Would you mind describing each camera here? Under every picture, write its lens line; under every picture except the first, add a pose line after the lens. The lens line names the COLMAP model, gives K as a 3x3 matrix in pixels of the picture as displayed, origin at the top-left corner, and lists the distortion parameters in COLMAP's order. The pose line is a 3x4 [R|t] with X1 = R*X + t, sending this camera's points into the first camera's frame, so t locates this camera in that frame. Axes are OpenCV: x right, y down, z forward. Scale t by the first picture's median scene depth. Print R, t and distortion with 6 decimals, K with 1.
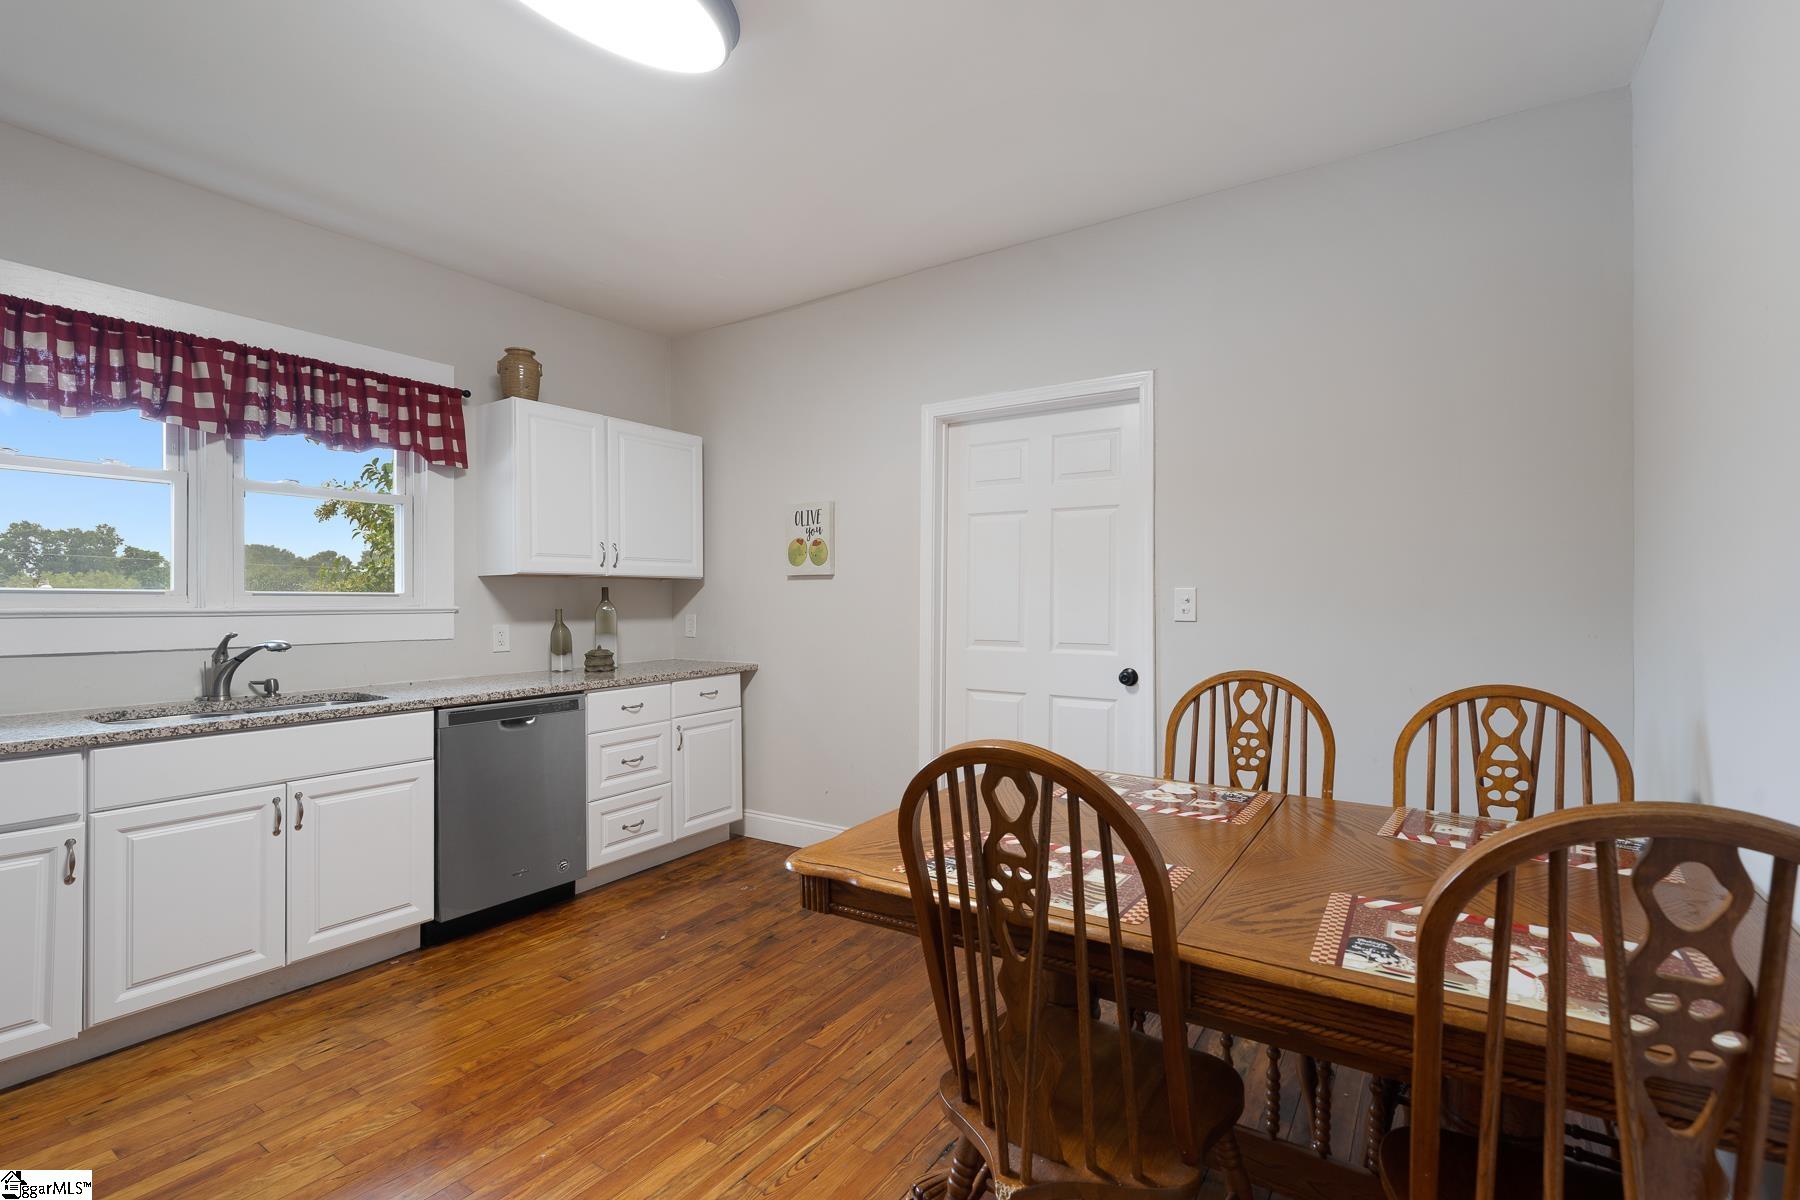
lens RADIAL K [[837.6, 0, 897.4], [0, 837.6, 599.8], [0, 0, 1]] dist [0.001755, 0.002008]
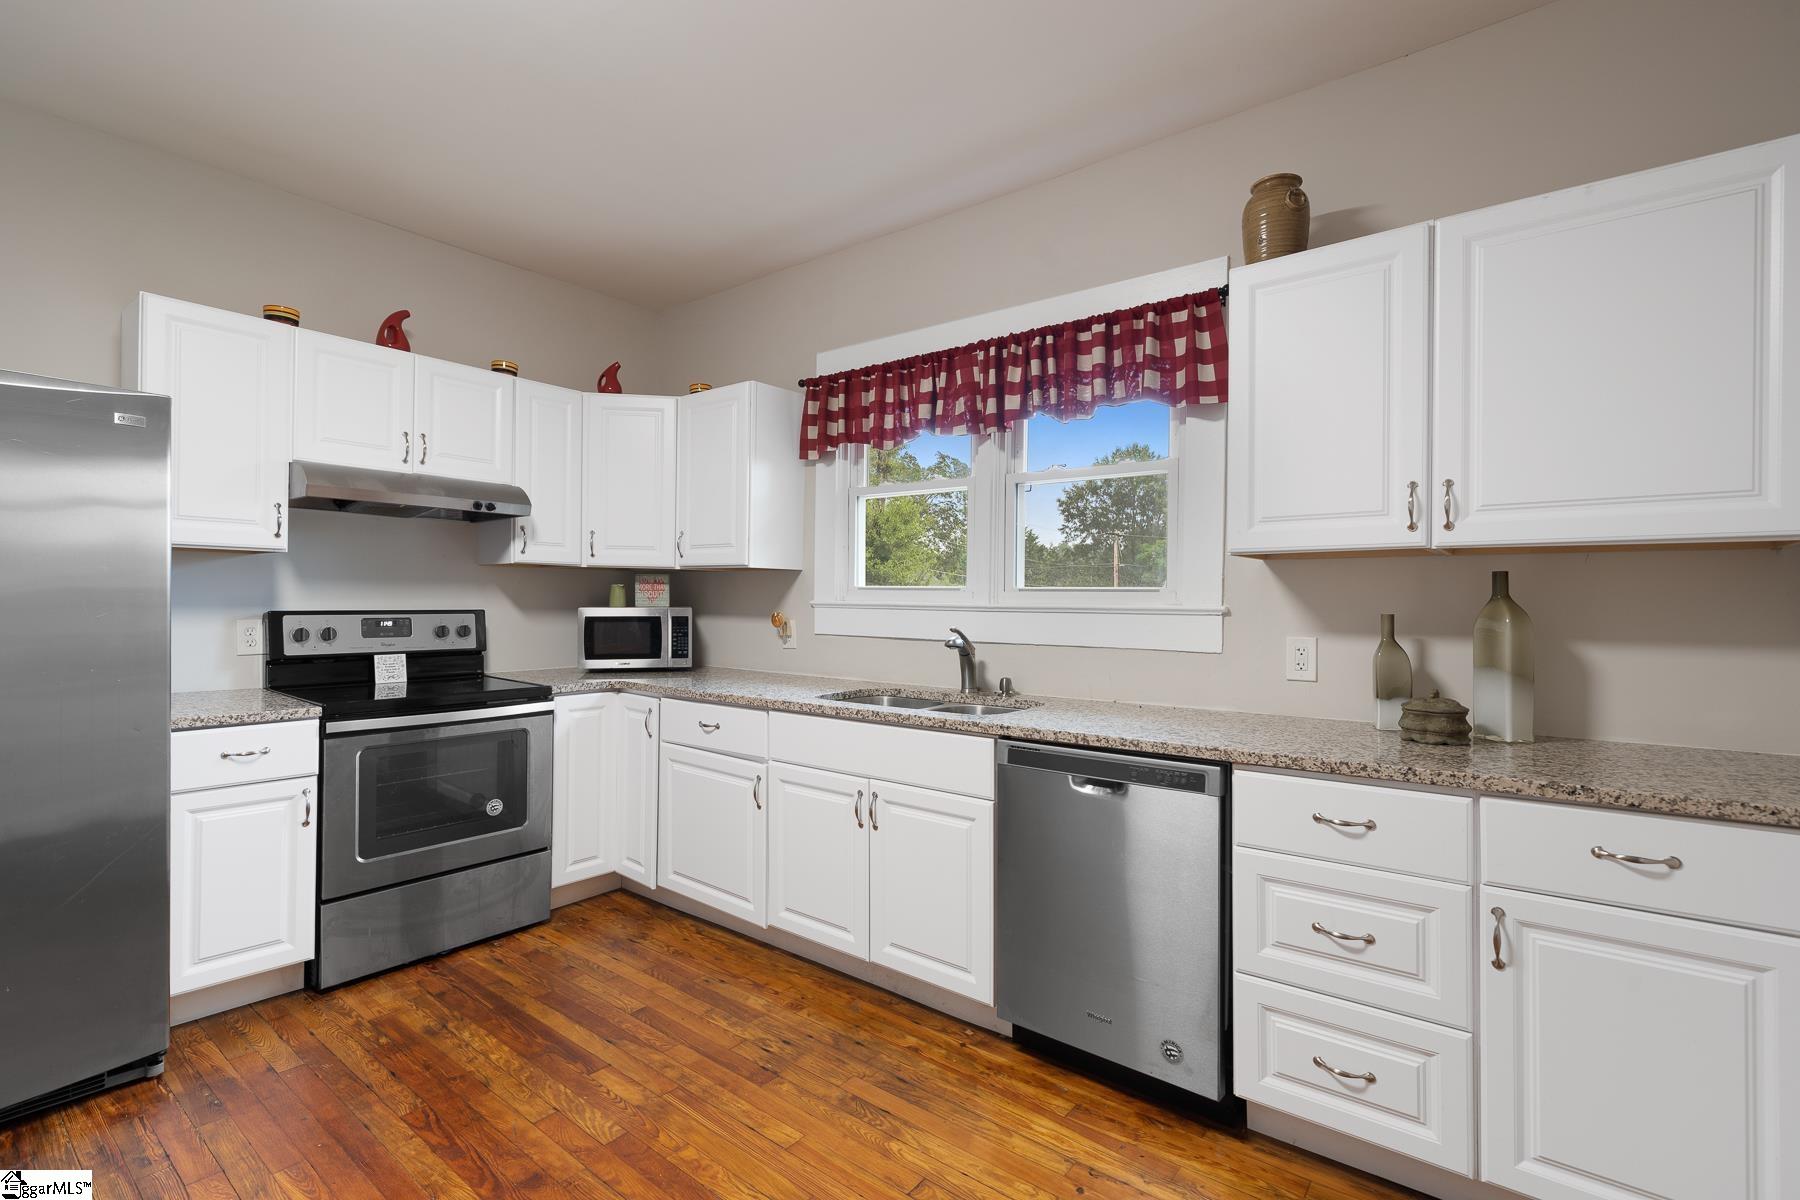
lens RADIAL K [[837.6, 0, 888.4], [0, 837.6, 602.4], [0, 0, 1]] dist [0.001755, 0.002008]
pose [[-0.091901, 0.007574, -0.995739, 0.213083], [-0.006814, 0.999943, 0.008234, 0.000934], [0.995745, 0.007541, -0.091844, 0.925392]]
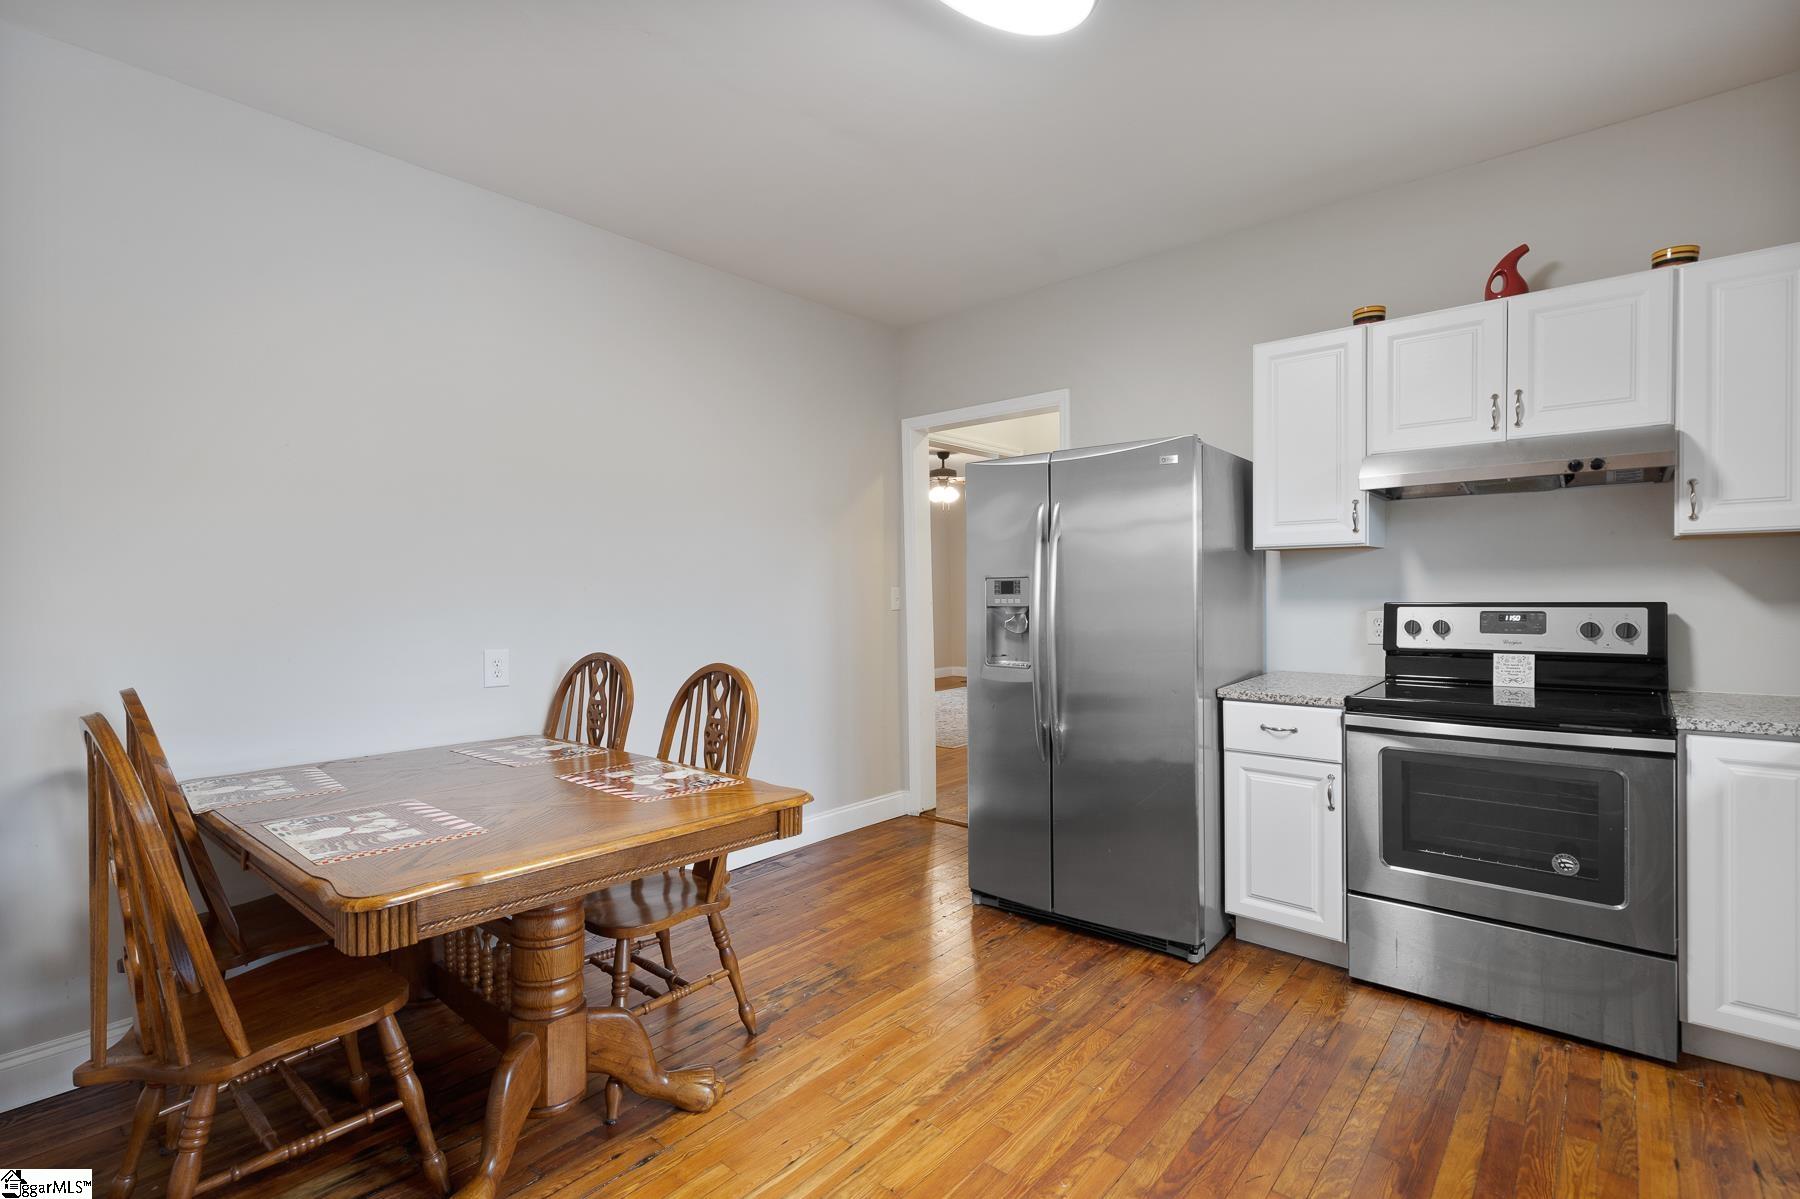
lens RADIAL K [[837.6, 0, 890.2], [0, 837.6, 600.1], [0, 0, 1]] dist [0.001755, 0.002008]
pose [[-0.991452, 0.015754, 0.129520, -0.221078], [0.017408, 0.999781, 0.011653, -0.001214], [-0.129308, 0.013808, -0.991508, 1.185458]]
